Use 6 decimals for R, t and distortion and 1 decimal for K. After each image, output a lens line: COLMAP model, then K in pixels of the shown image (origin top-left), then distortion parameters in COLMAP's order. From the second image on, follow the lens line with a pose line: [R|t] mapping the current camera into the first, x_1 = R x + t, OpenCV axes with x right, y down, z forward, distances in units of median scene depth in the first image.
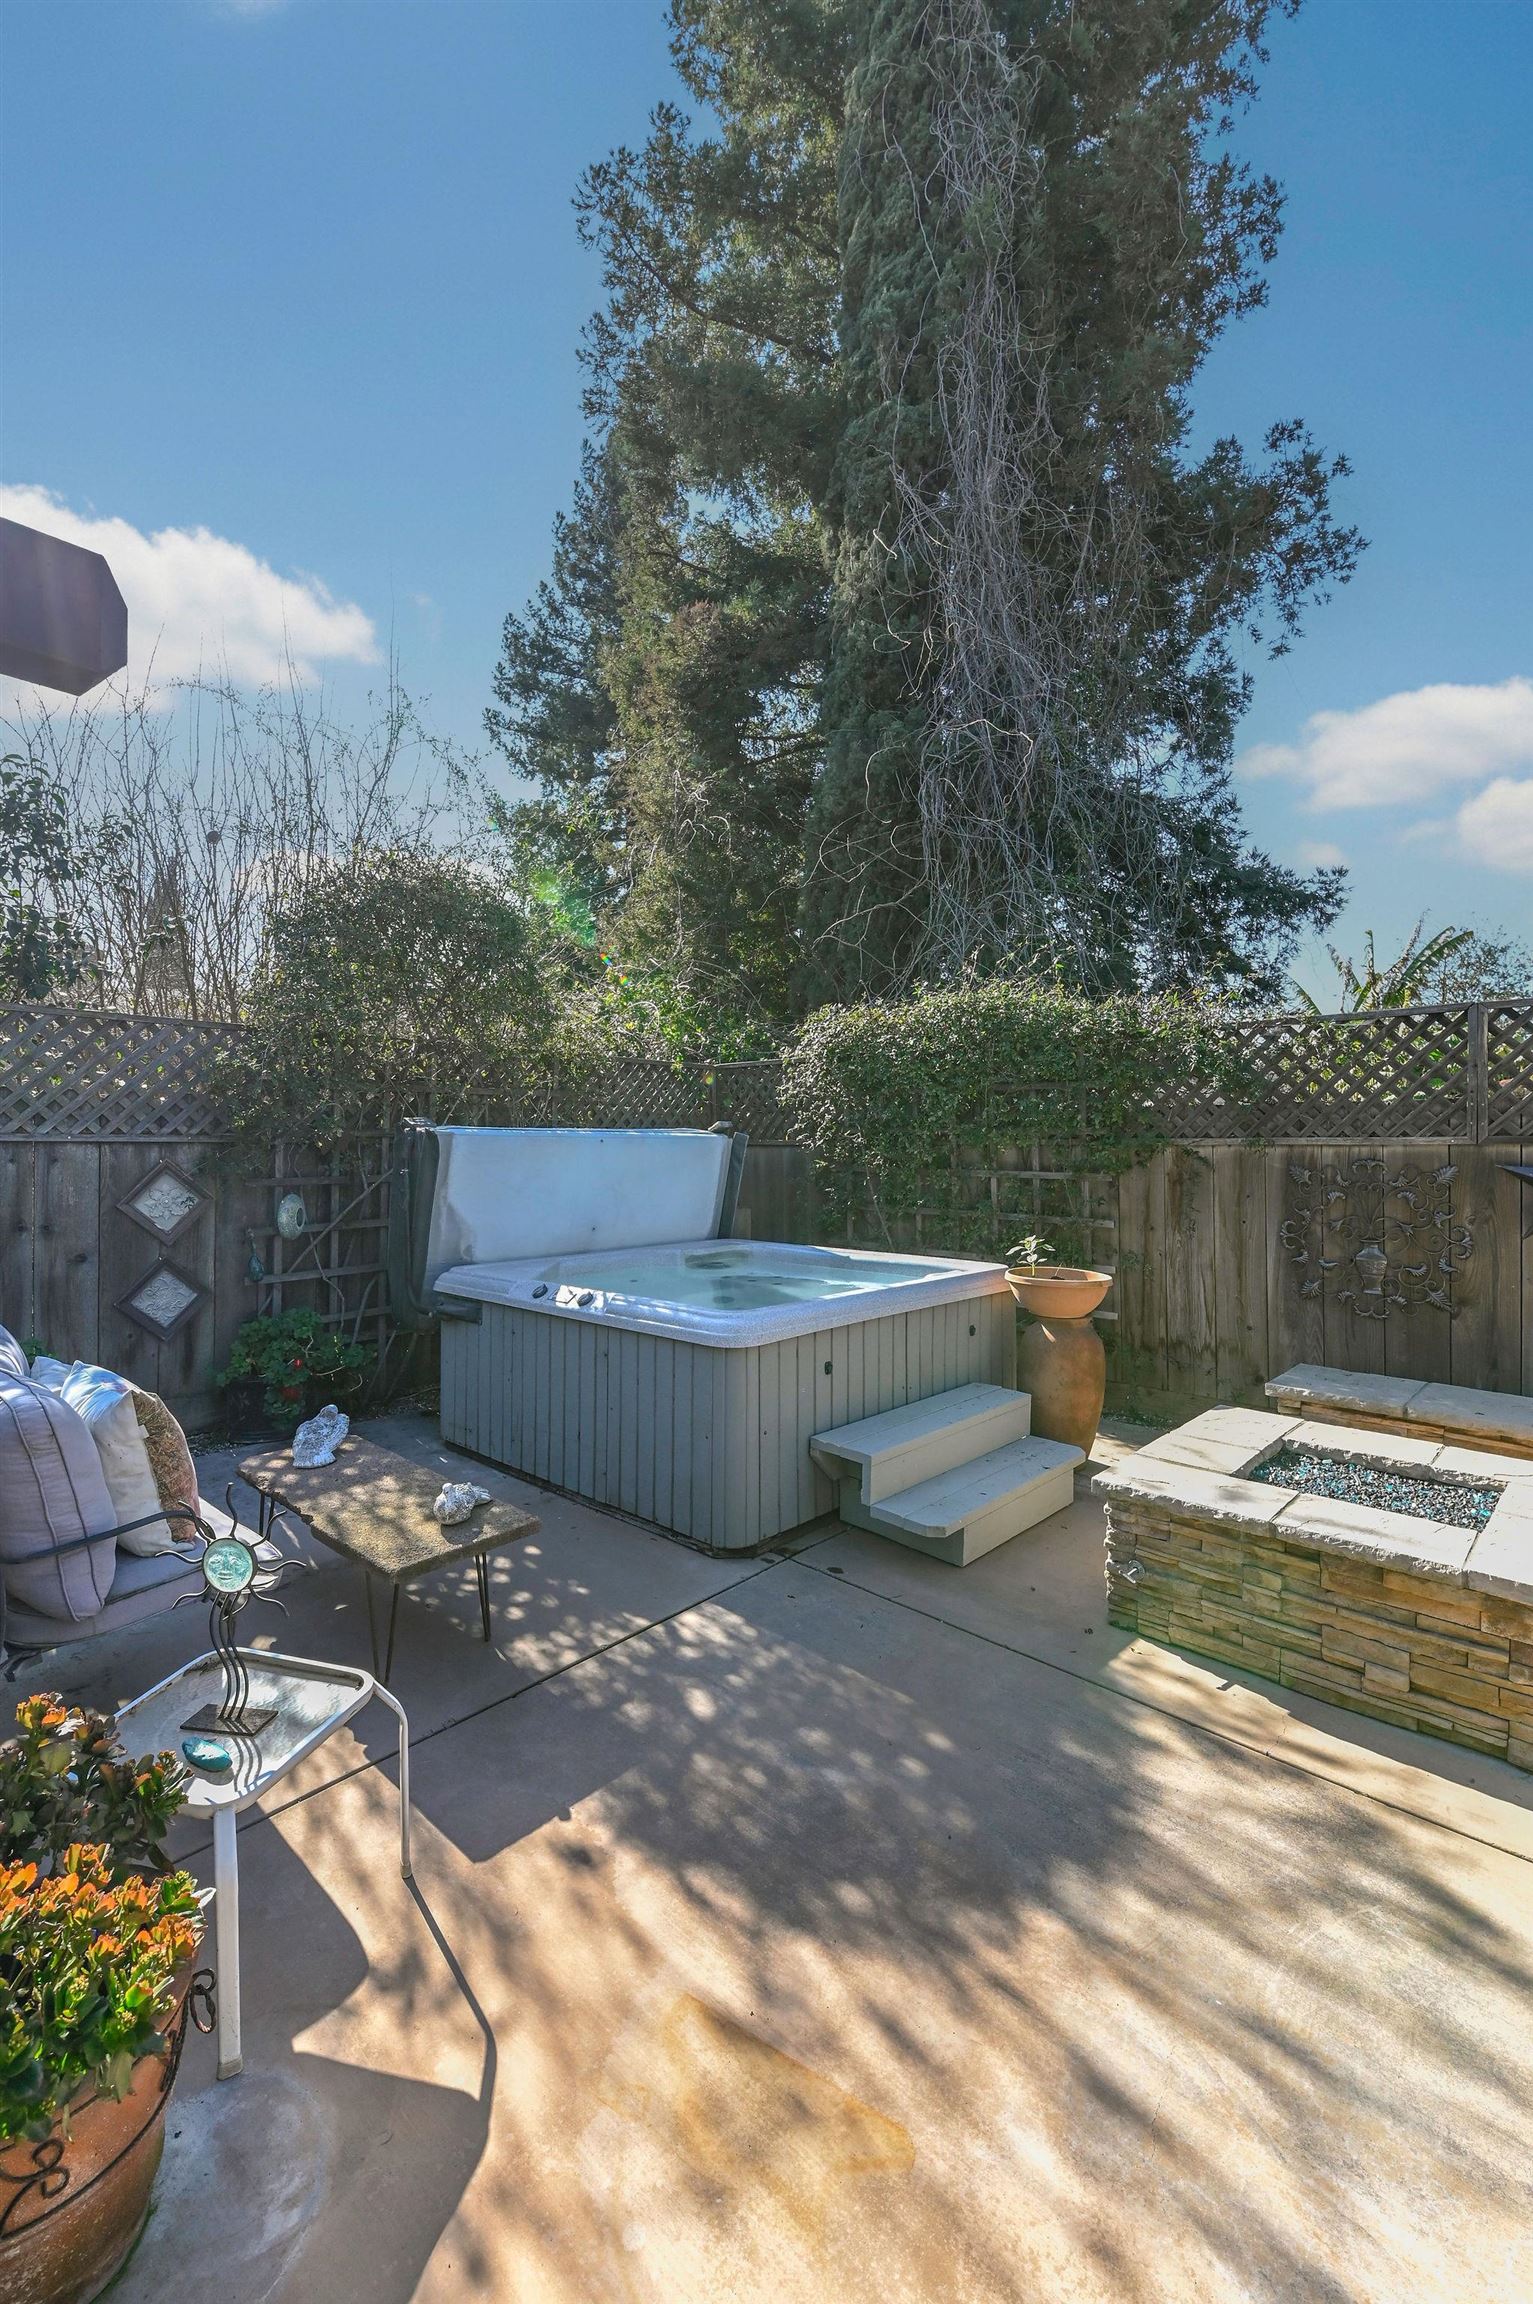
lens RADIAL K [[988.6, 0, 802.7], [0, 988.6, 1156.1], [0, 0, 1]] dist [0.018696, -0.012637]
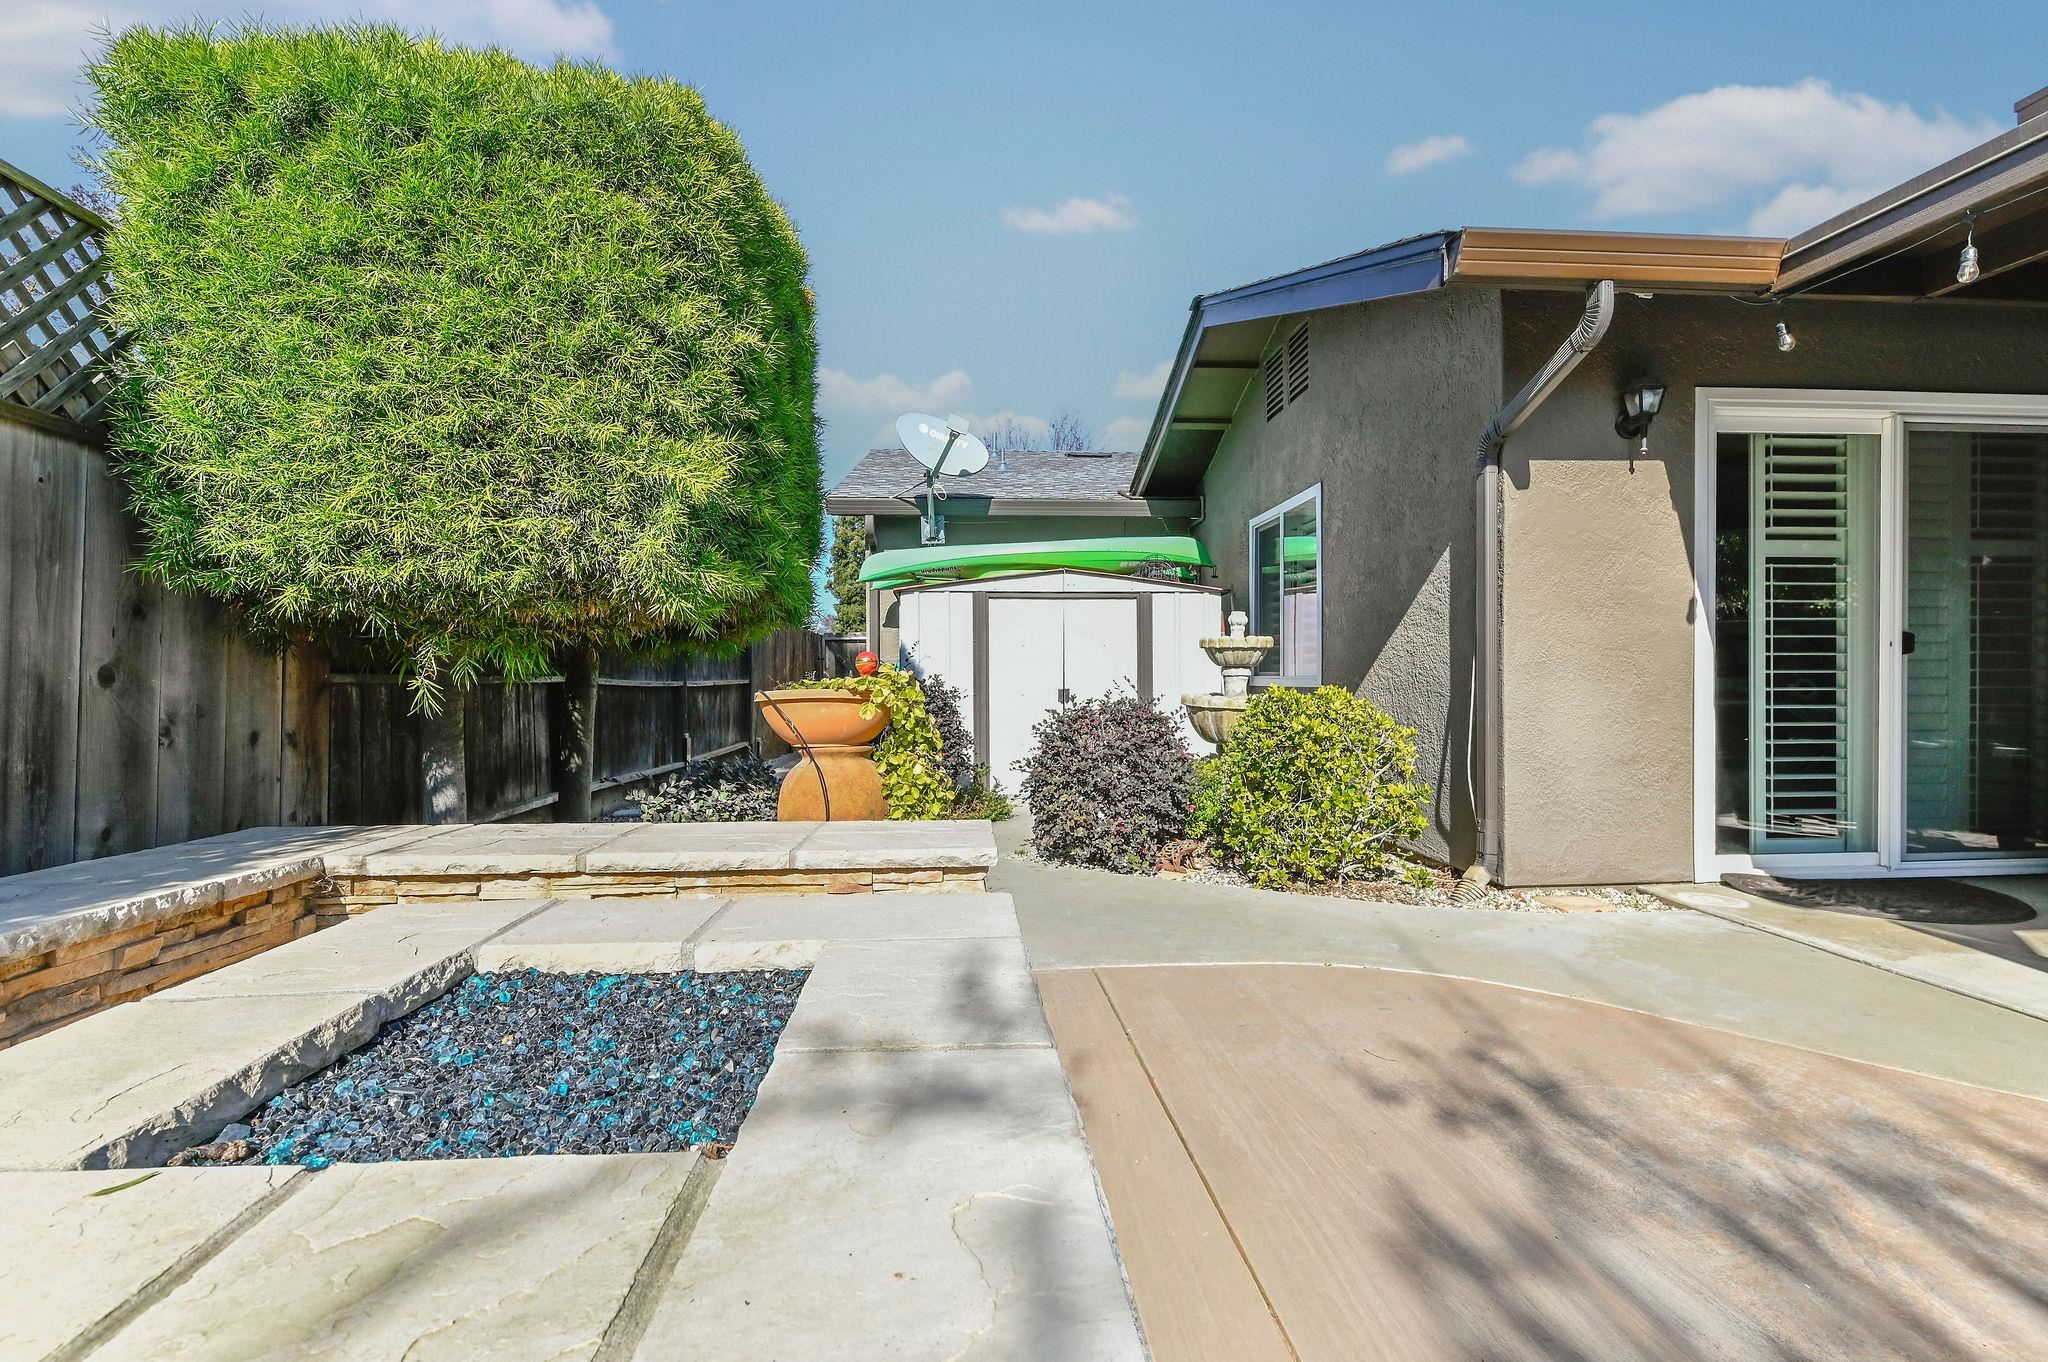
lens RADIAL K [[918.1, 0, 1024.0], [0, 918.1, 681.0], [0, 0, 1]] dist [0.015446, -0.010830]
pose [[-0.708782, -0.003867, 0.705417, 0.130547], [0.010644, 0.999813, 0.016175, 0.127750], [-0.705347, 0.018973, -0.708608, 0.753221]]
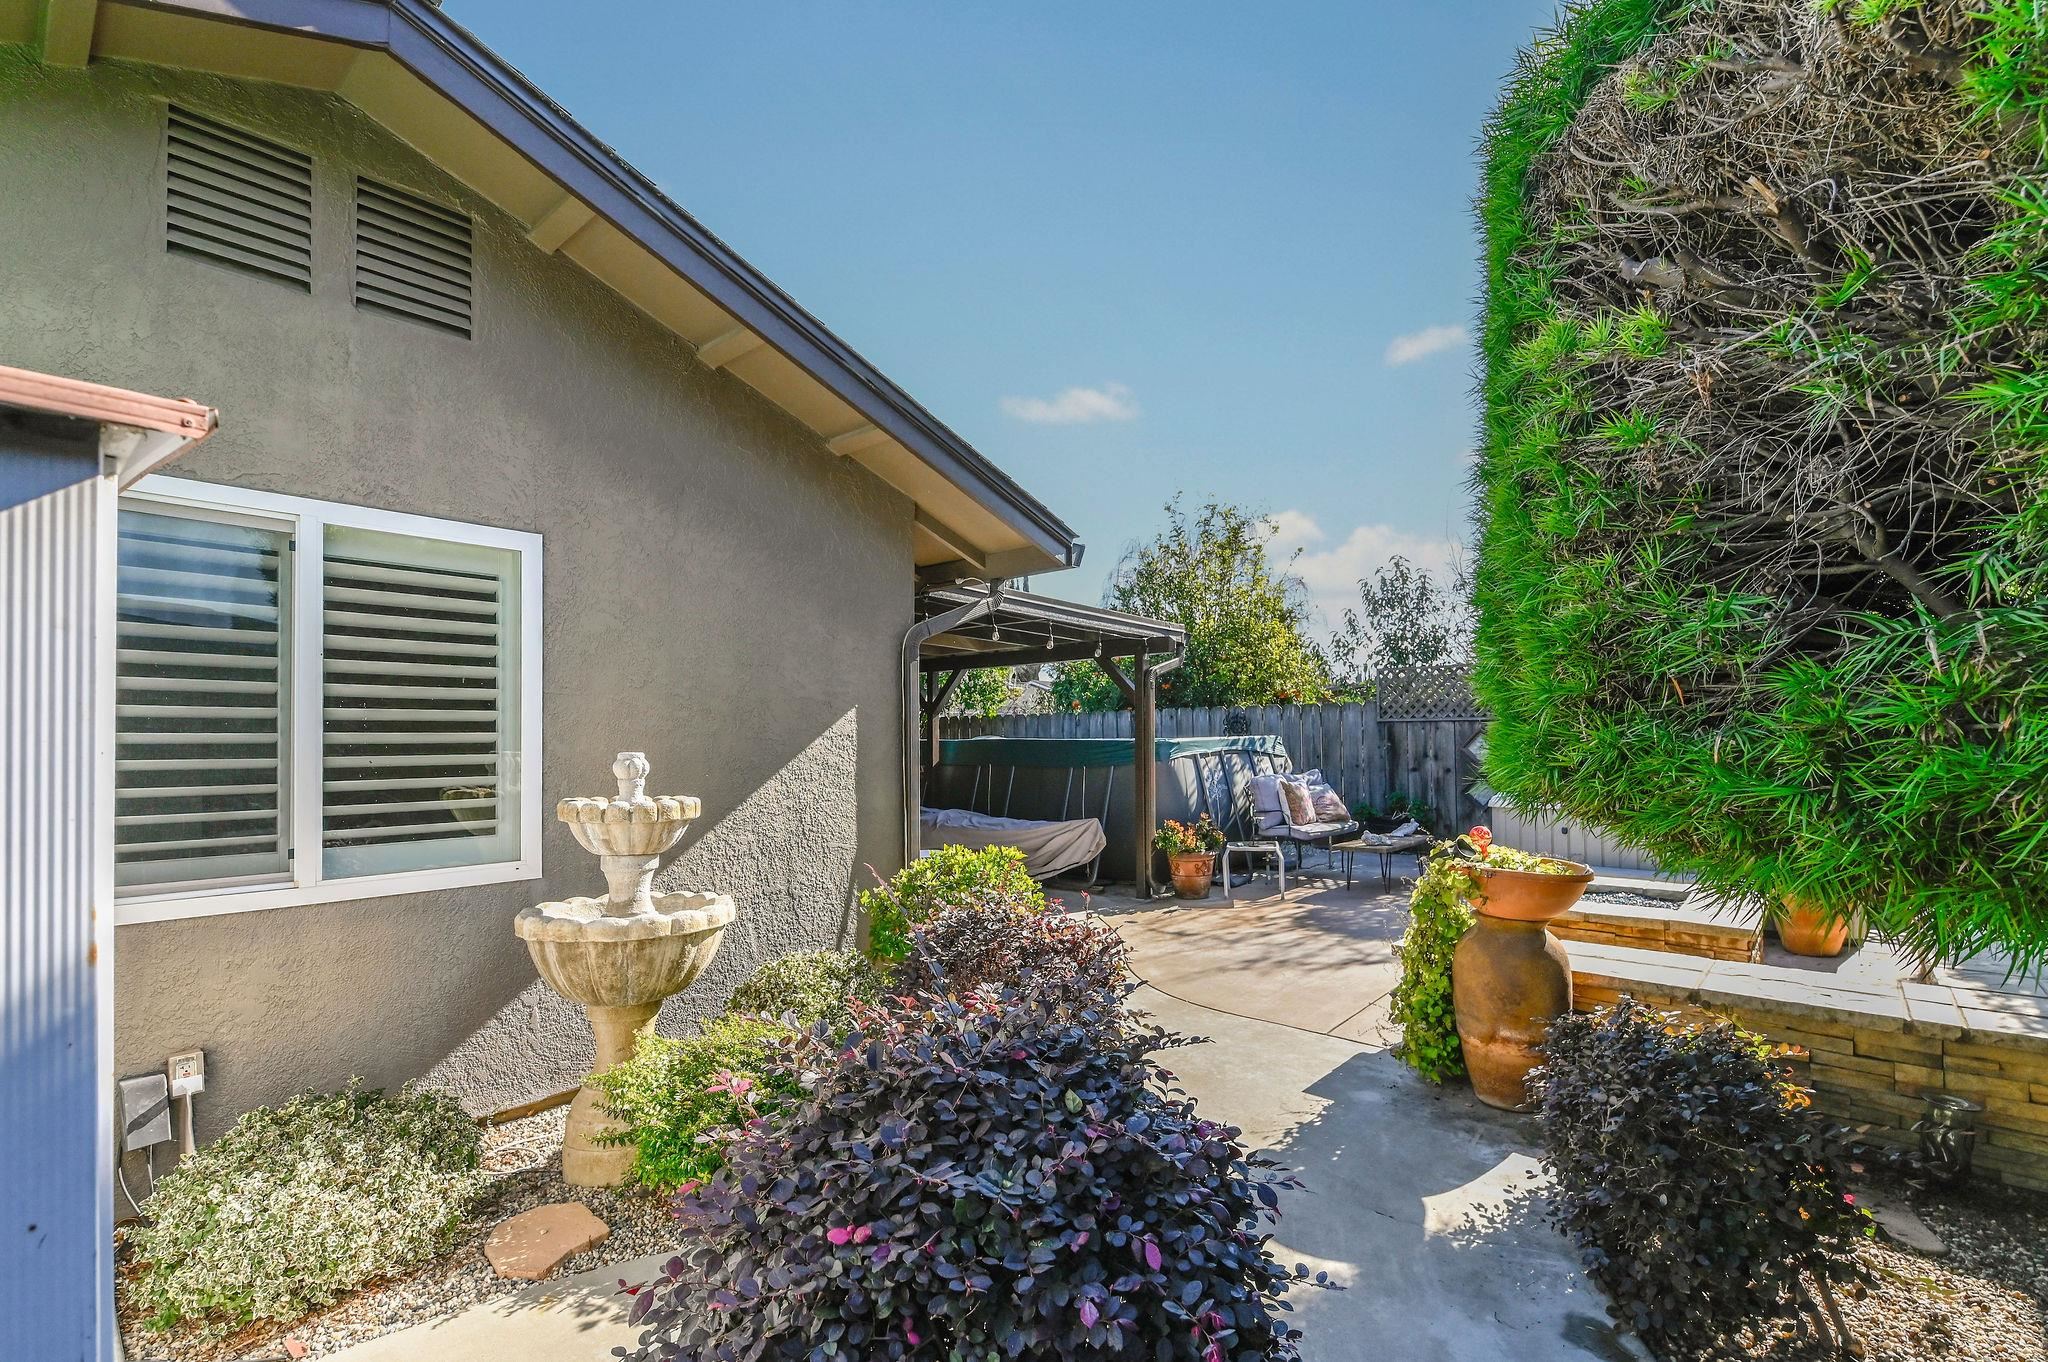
lens RADIAL K [[918.1, 0, 1024.0], [0, 918.1, 681.0], [0, 0, 1]] dist [0.015446, -0.010830]
pose [[0.009688, -0.065972, -0.997774, 1.470443], [-0.010879, 0.997755, -0.066076, 0.047584], [0.999894, 0.011495, 0.008948, -0.030139]]
